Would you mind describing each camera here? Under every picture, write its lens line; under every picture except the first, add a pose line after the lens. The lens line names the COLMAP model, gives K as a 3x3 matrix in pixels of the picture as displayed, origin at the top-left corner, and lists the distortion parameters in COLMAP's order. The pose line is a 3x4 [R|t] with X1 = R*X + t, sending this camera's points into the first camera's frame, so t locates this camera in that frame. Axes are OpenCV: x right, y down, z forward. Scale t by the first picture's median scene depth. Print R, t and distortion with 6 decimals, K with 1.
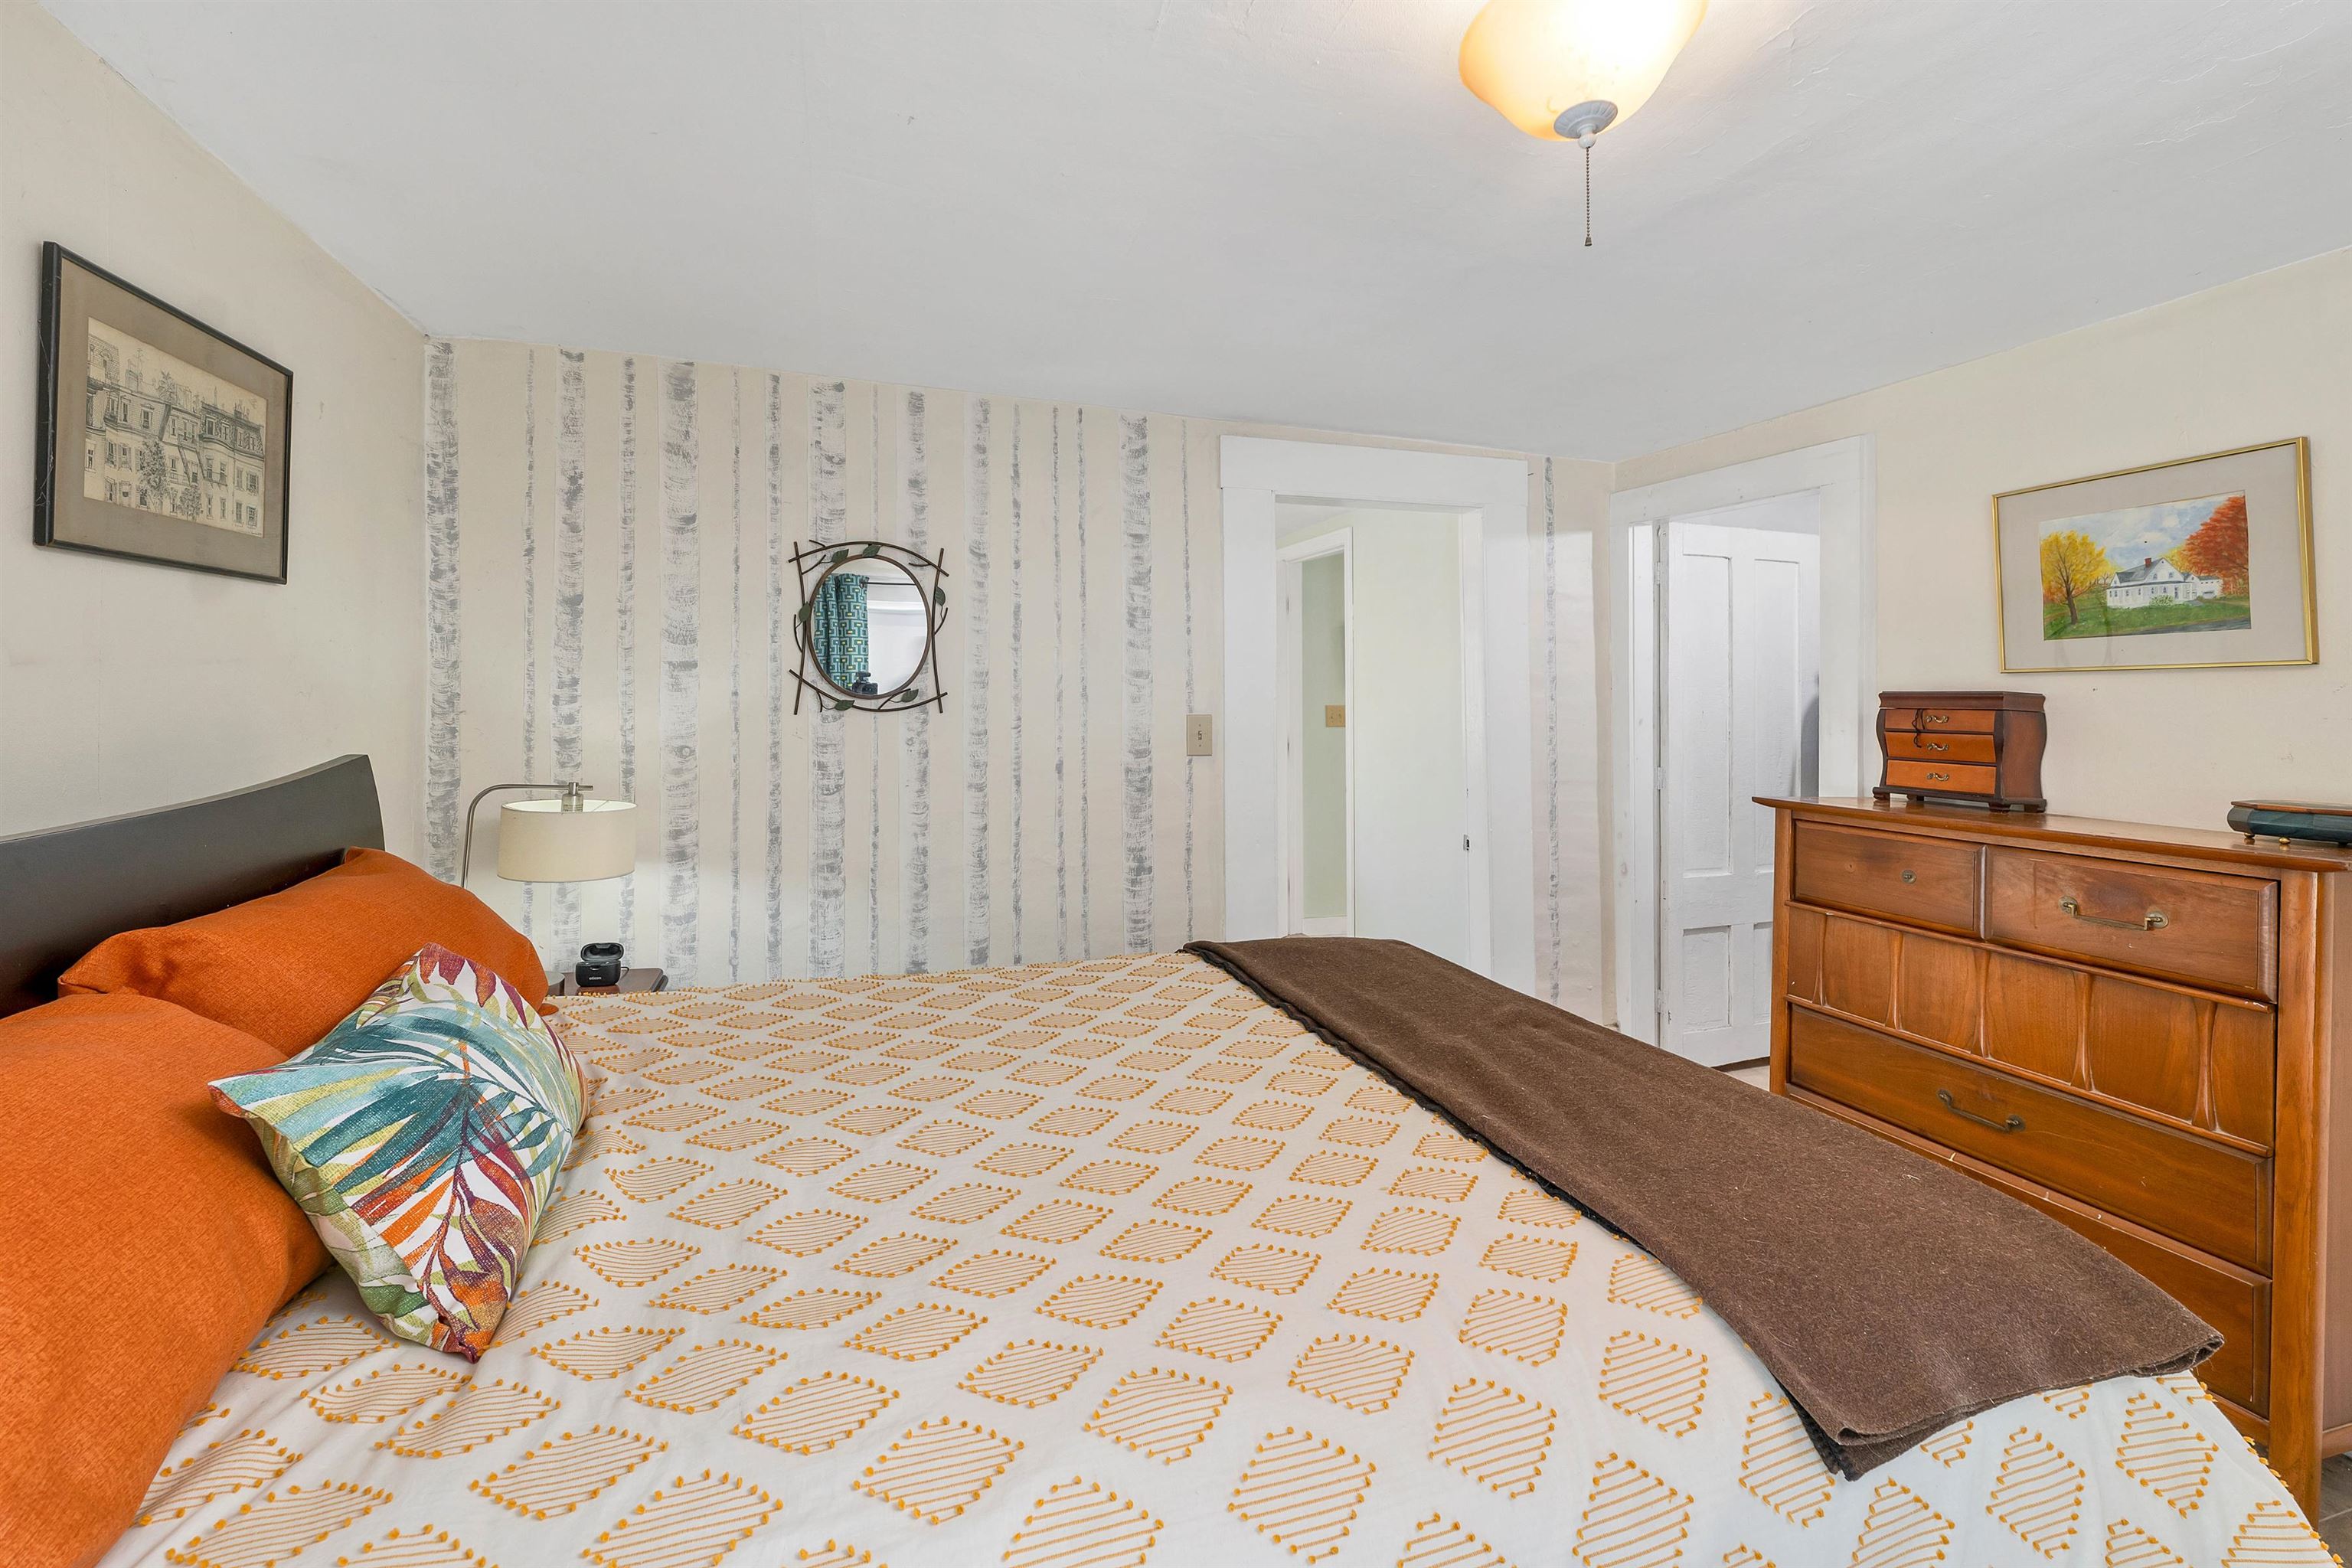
lens RADIAL K [[989.4, 0, 1200.6], [0, 989.4, 664.5], [0, 0, 1]] dist [-0.002594, -0.000768]
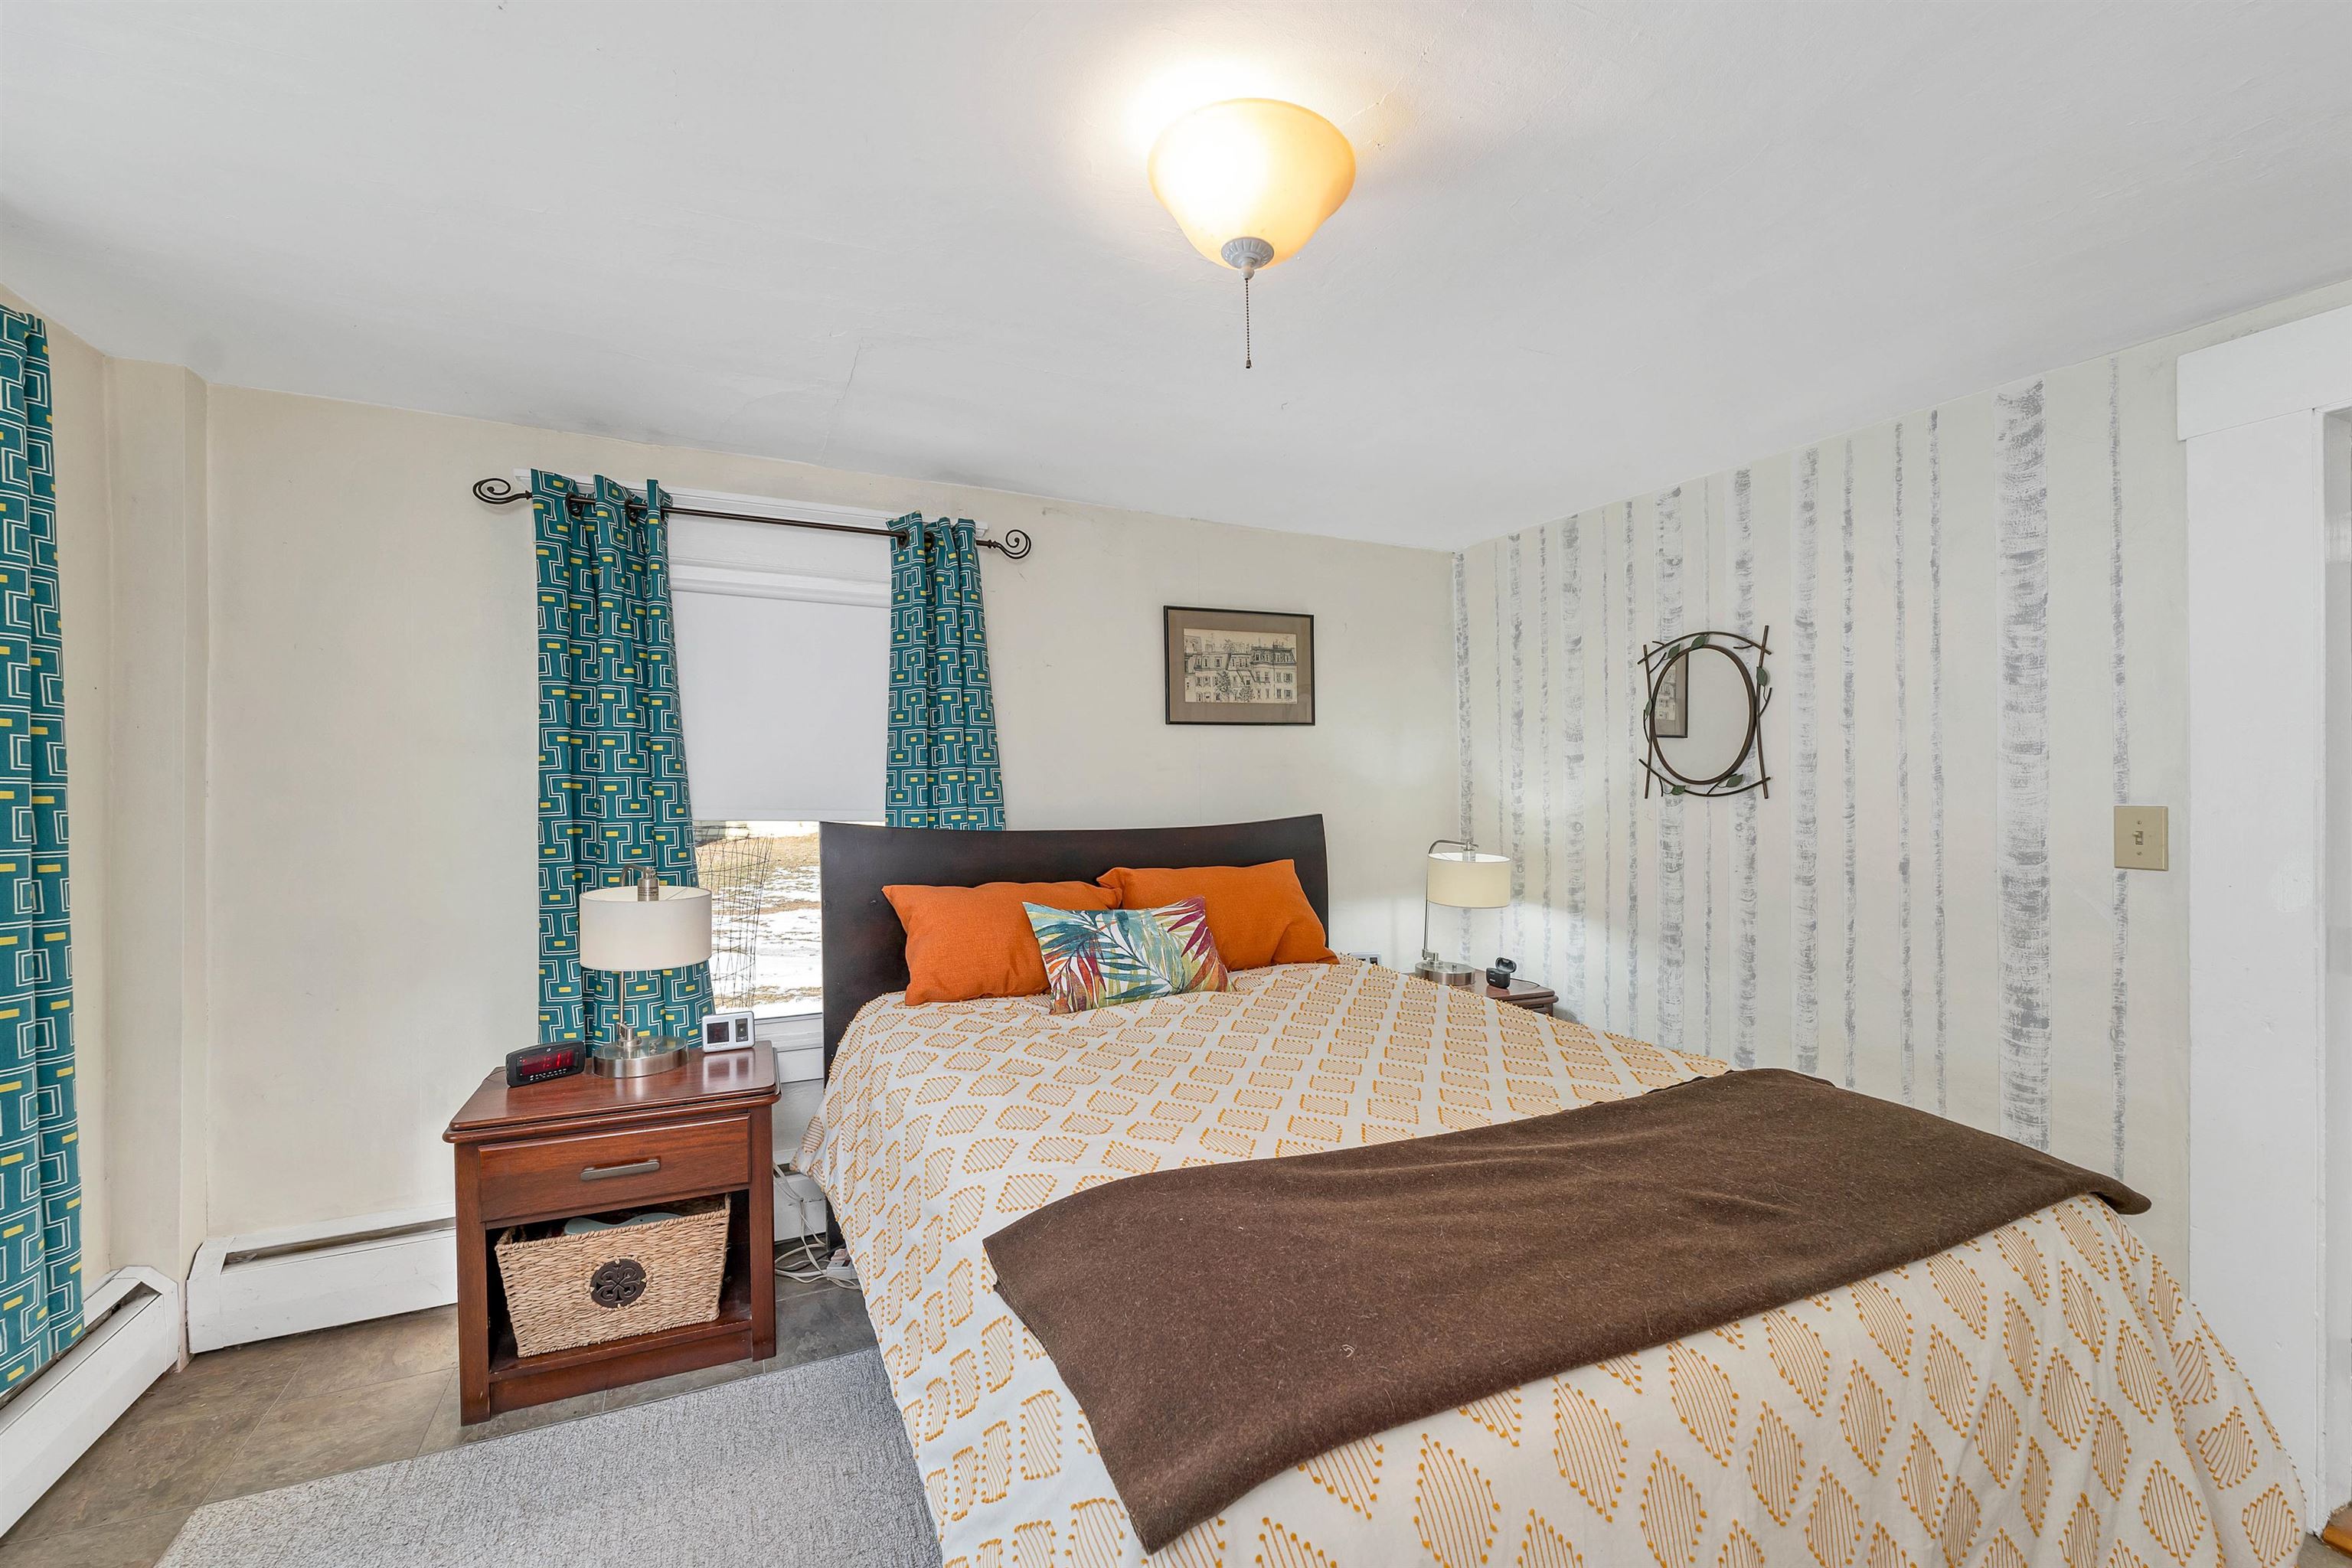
lens RADIAL K [[989.4, 0, 1165.2], [0, 989.4, 793.7], [0, 0, 1]] dist [-0.002594, -0.000768]
pose [[0.101654, 0.002778, -0.994816, 0.646770], [0.031238, 0.999494, 0.005984, 0.021150], [0.994329, -0.031685, 0.101515, 0.335213]]
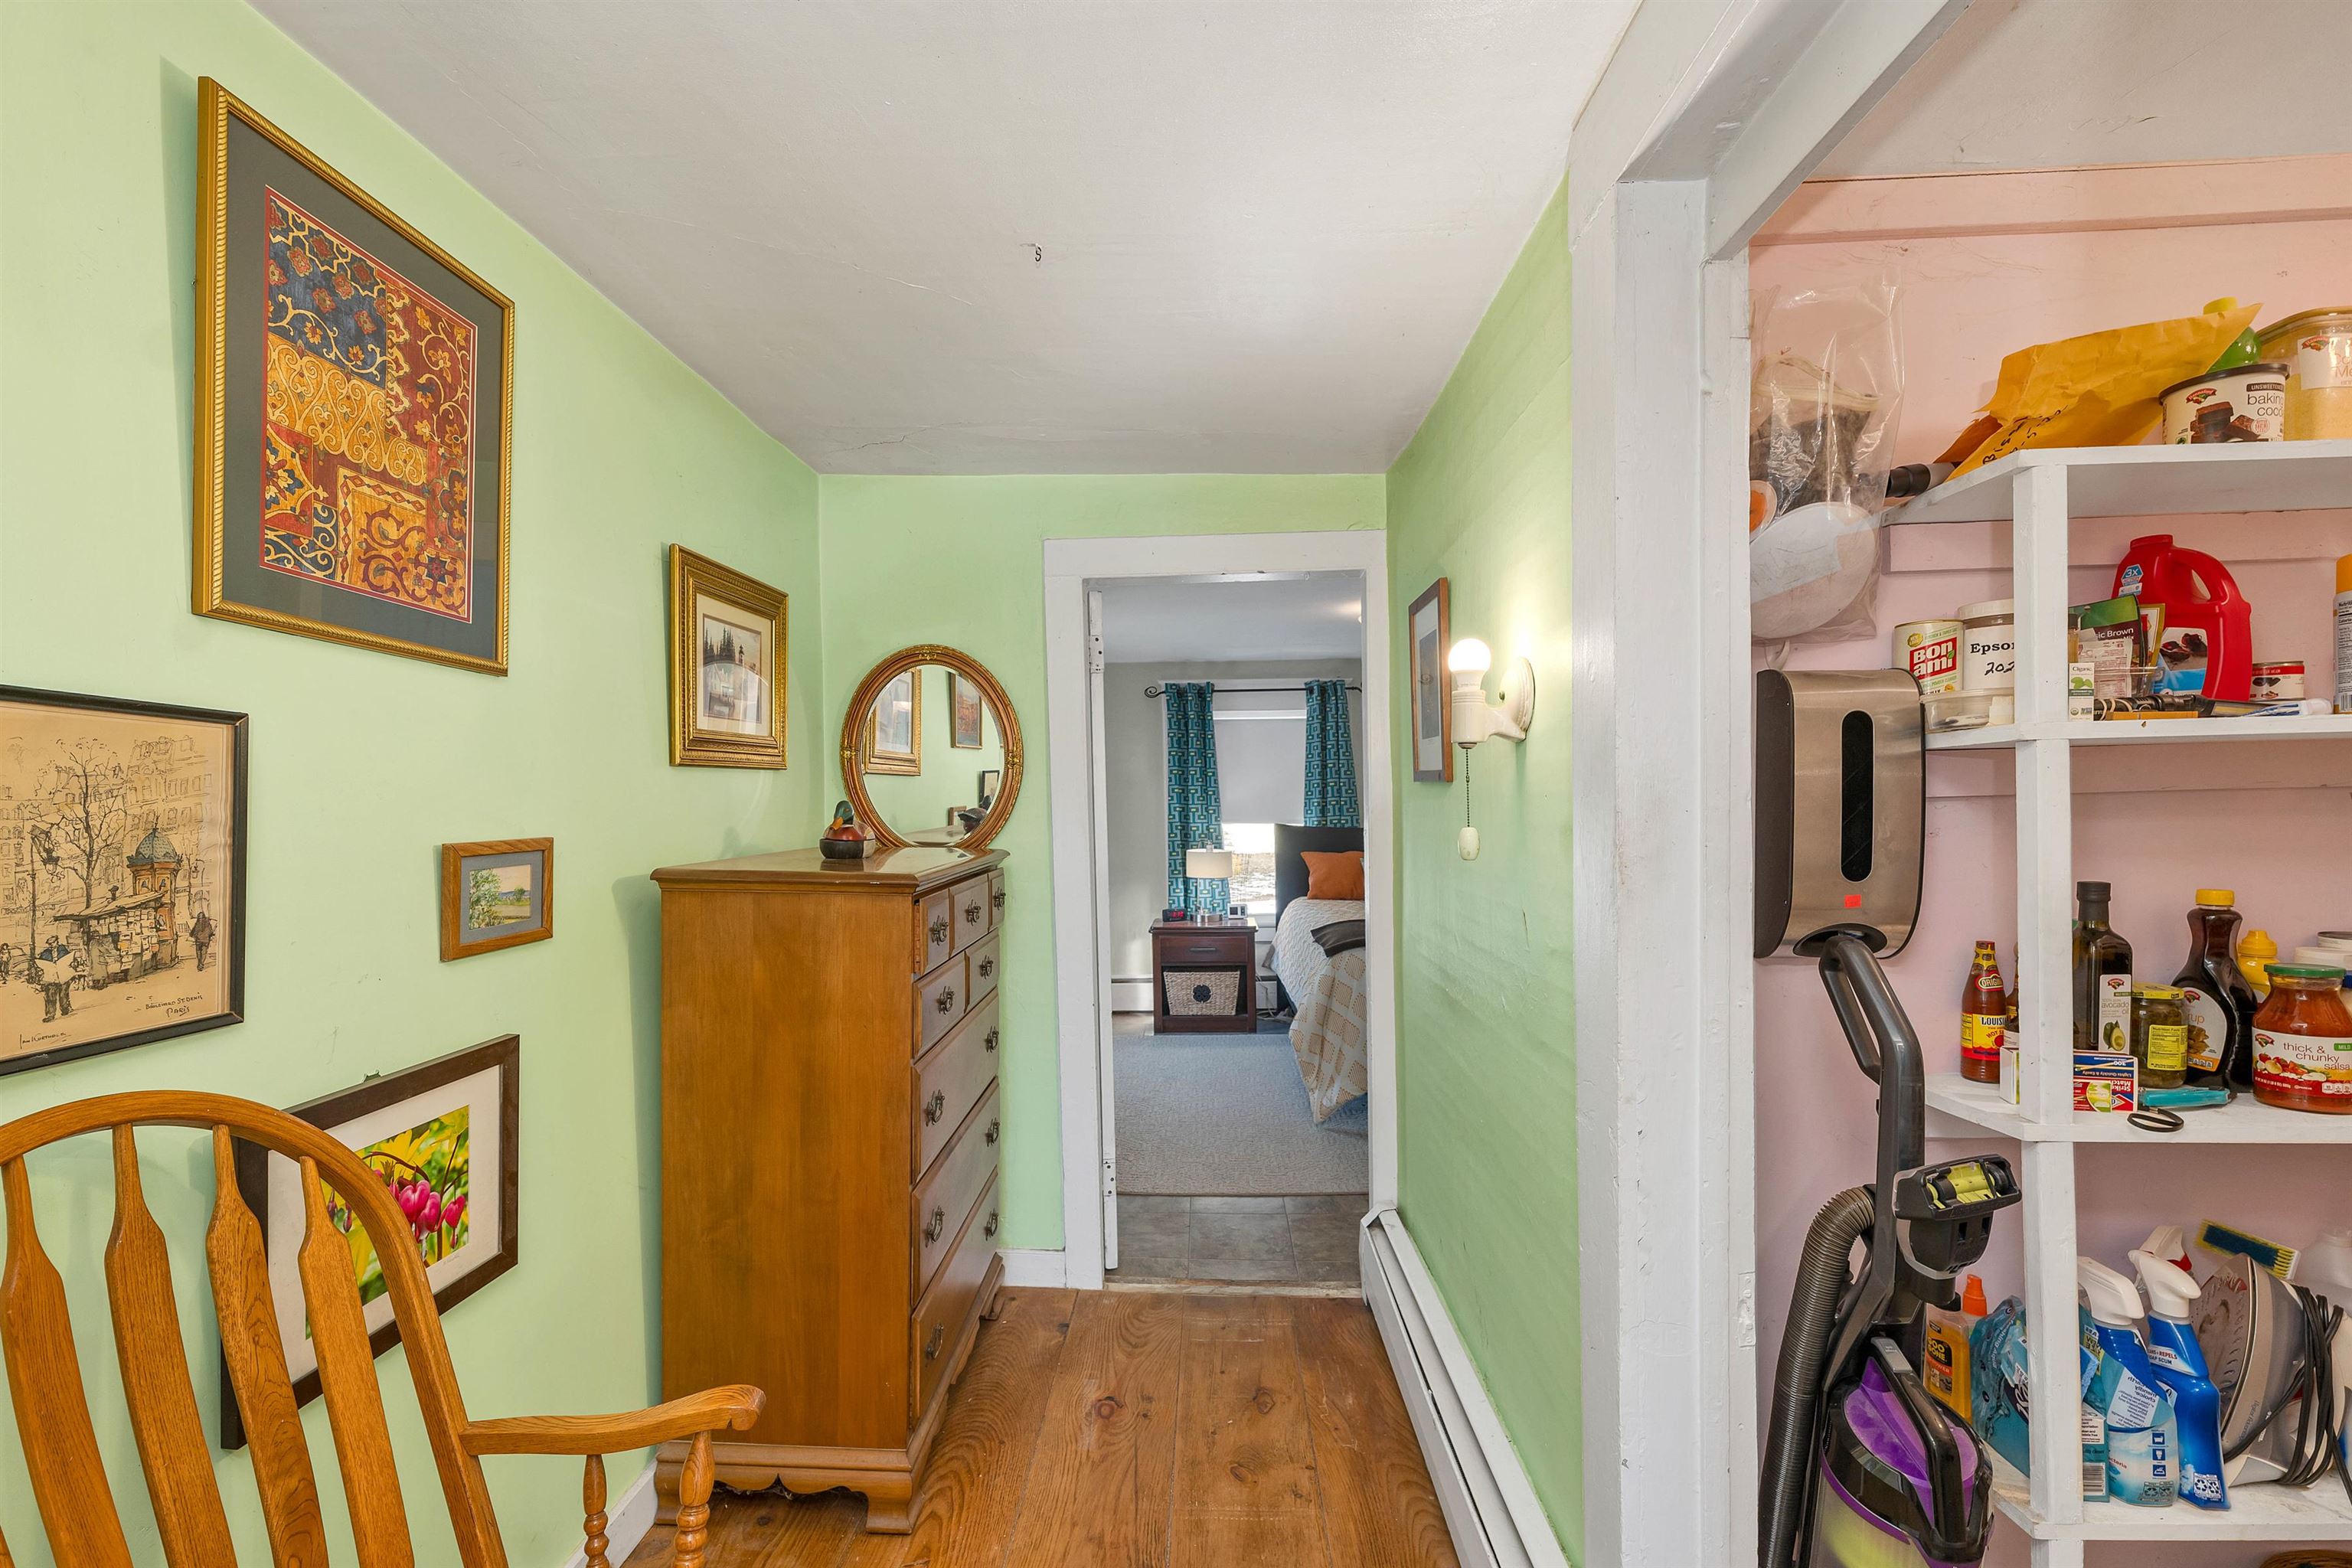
lens RADIAL K [[989.4, 0, 1169.0], [0, 989.4, 794.8], [0, 0, 1]] dist [-0.002594, -0.000768]
pose [[-0.344020, -0.004866, -0.938950, 1.805968], [0.030812, 0.999390, -0.016468, 0.009360], [0.938457, -0.034596, -0.343660, 0.638504]]
